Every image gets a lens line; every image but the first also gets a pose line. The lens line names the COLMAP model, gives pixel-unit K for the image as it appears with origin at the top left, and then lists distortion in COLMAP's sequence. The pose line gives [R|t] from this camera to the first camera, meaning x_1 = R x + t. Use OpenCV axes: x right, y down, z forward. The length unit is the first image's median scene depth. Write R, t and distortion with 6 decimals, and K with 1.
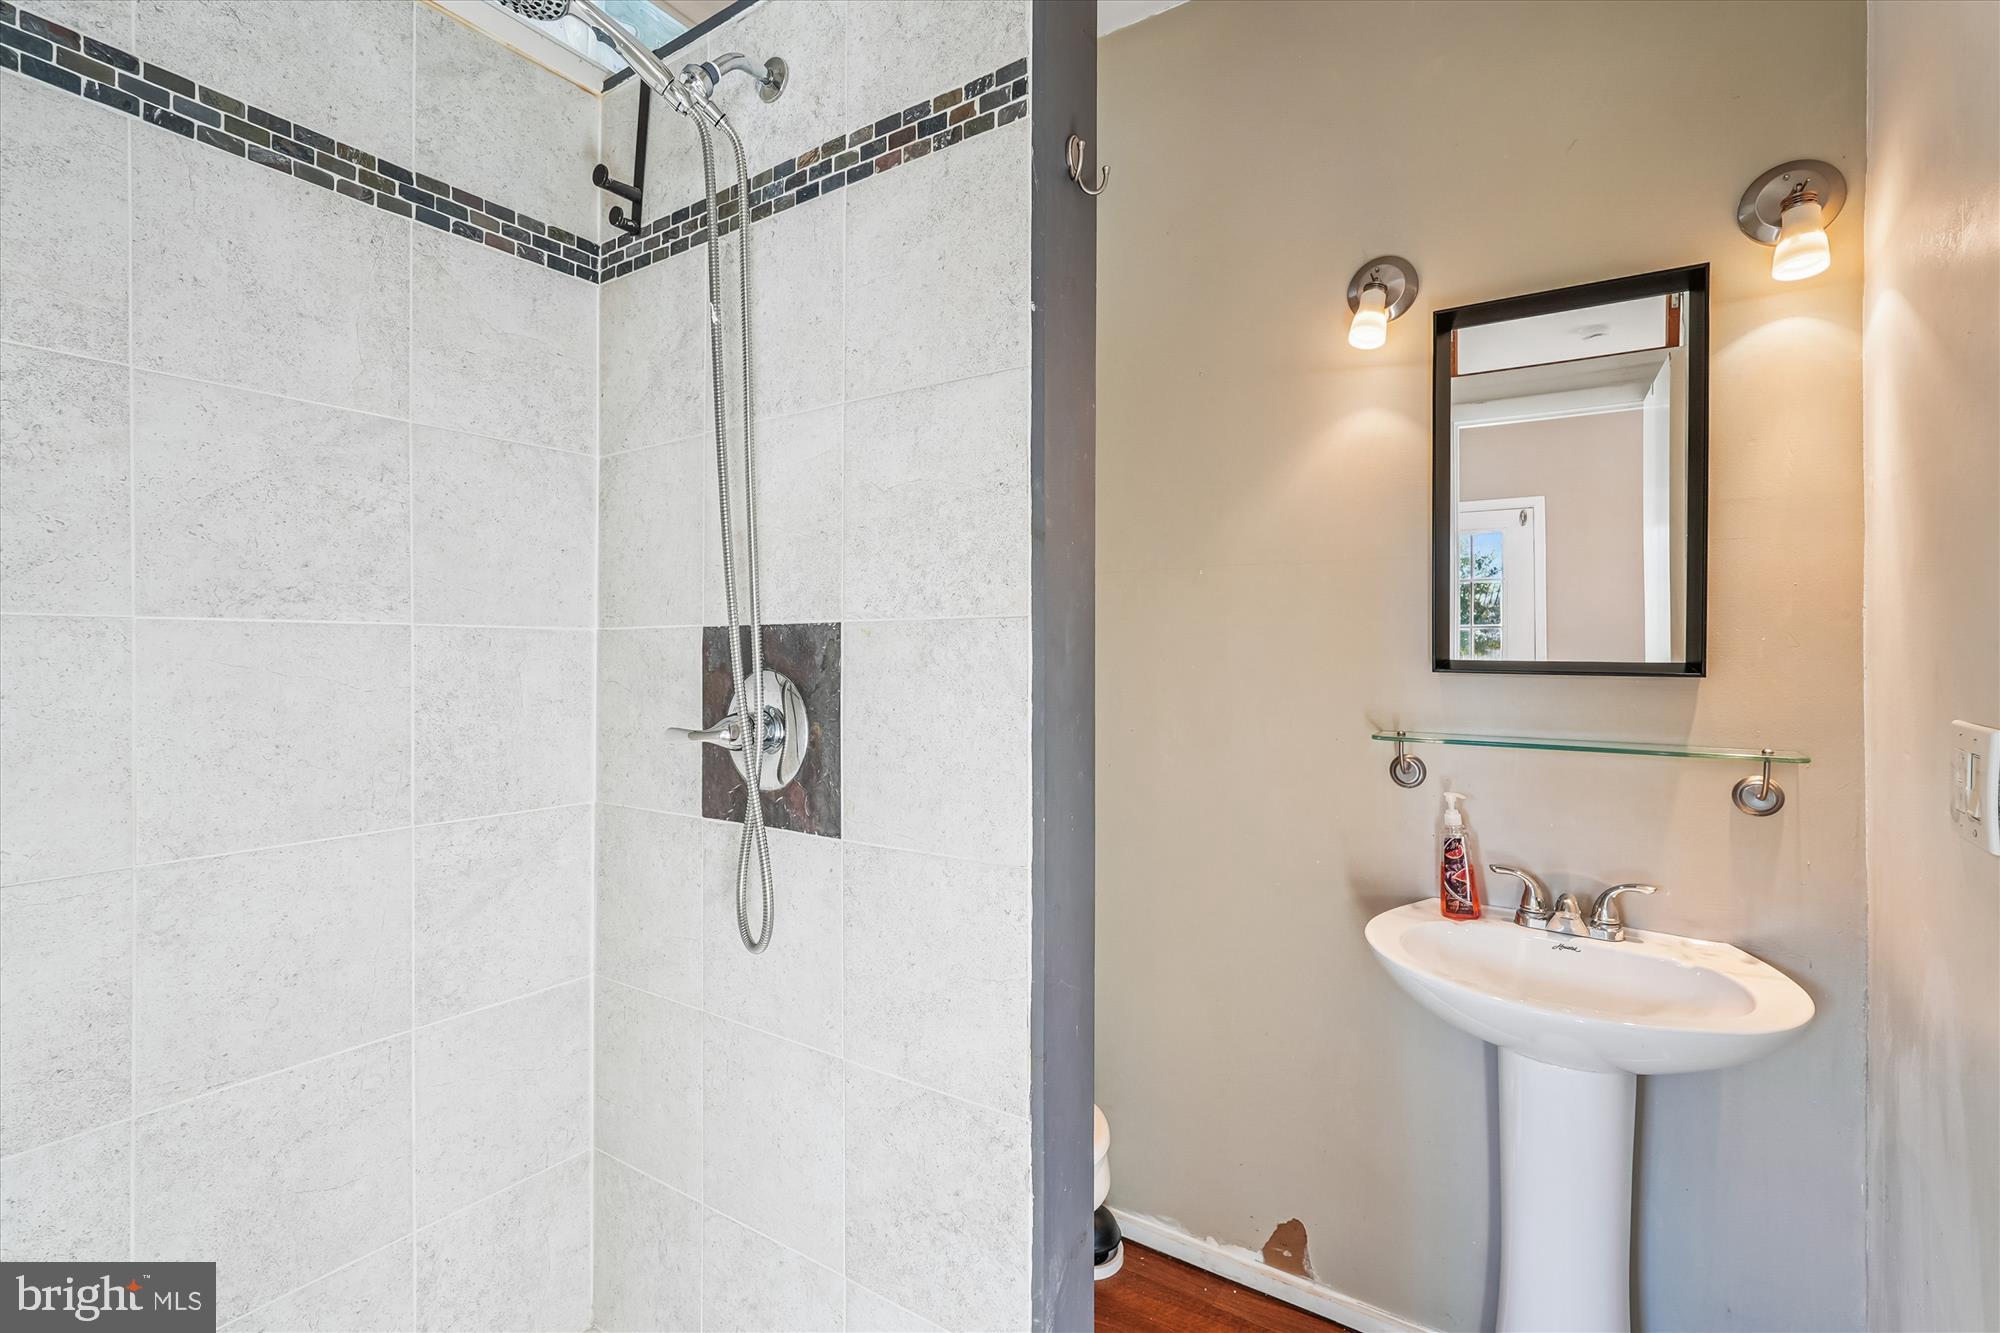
lens RADIAL K [[888.4, 0, 997.8], [0, 888.4, 662.6], [0, 0, 1]] dist [-0.010144, 0.000896]
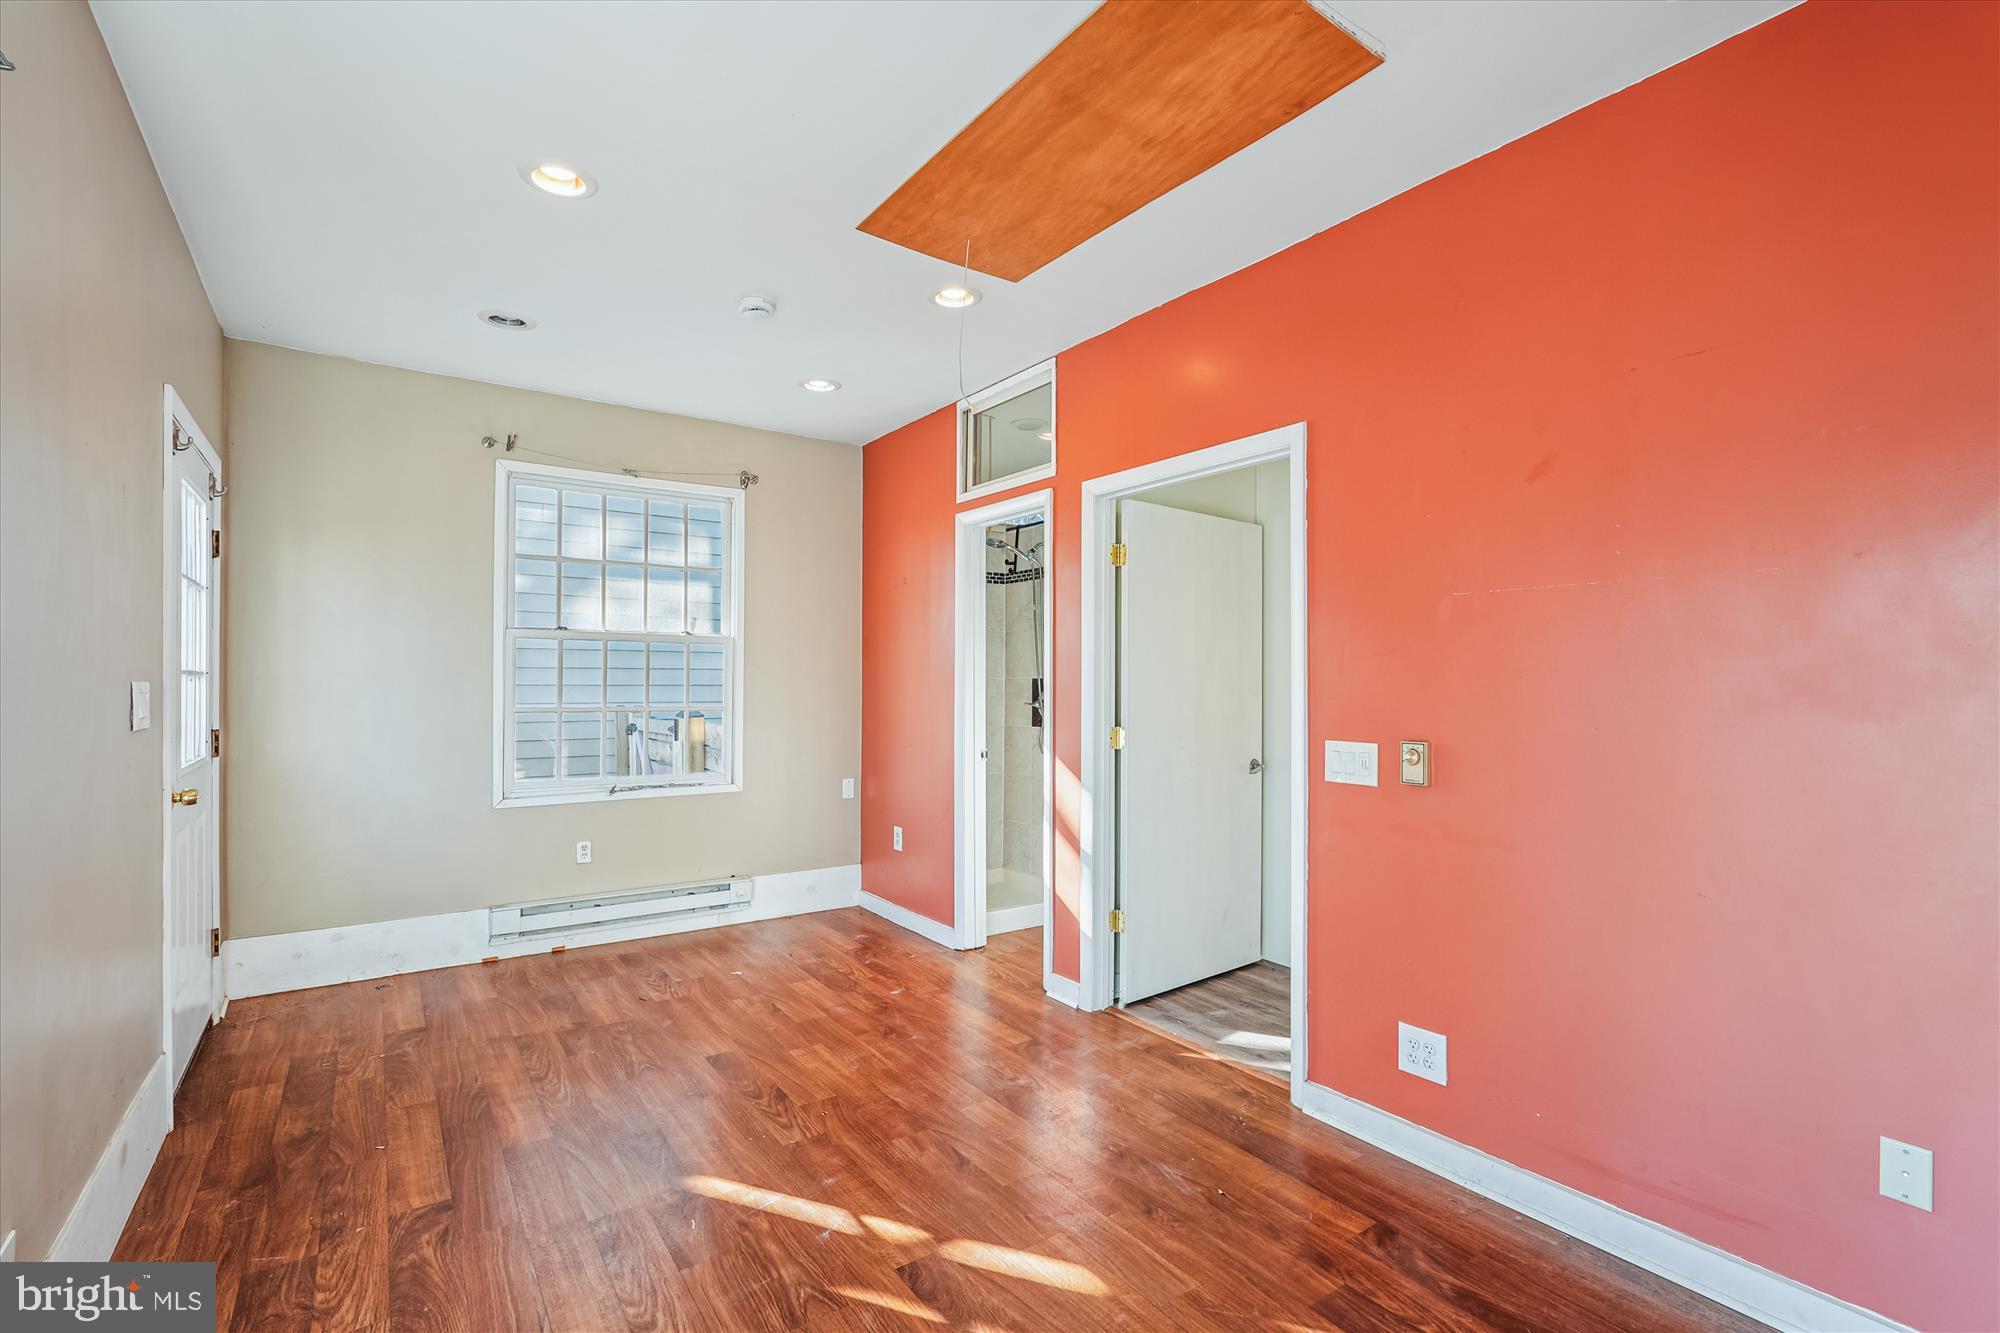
lens RADIAL K [[888.4, 0, 999.7], [0, 888.4, 674.2], [0, 0, 1]] dist [-0.010144, 0.000896]
pose [[0.937488, 0.001000, -0.348017, 0.825953], [-0.004324, 0.999952, -0.008775, -0.022673], [0.347991, 0.009732, 0.937447, -2.504620]]
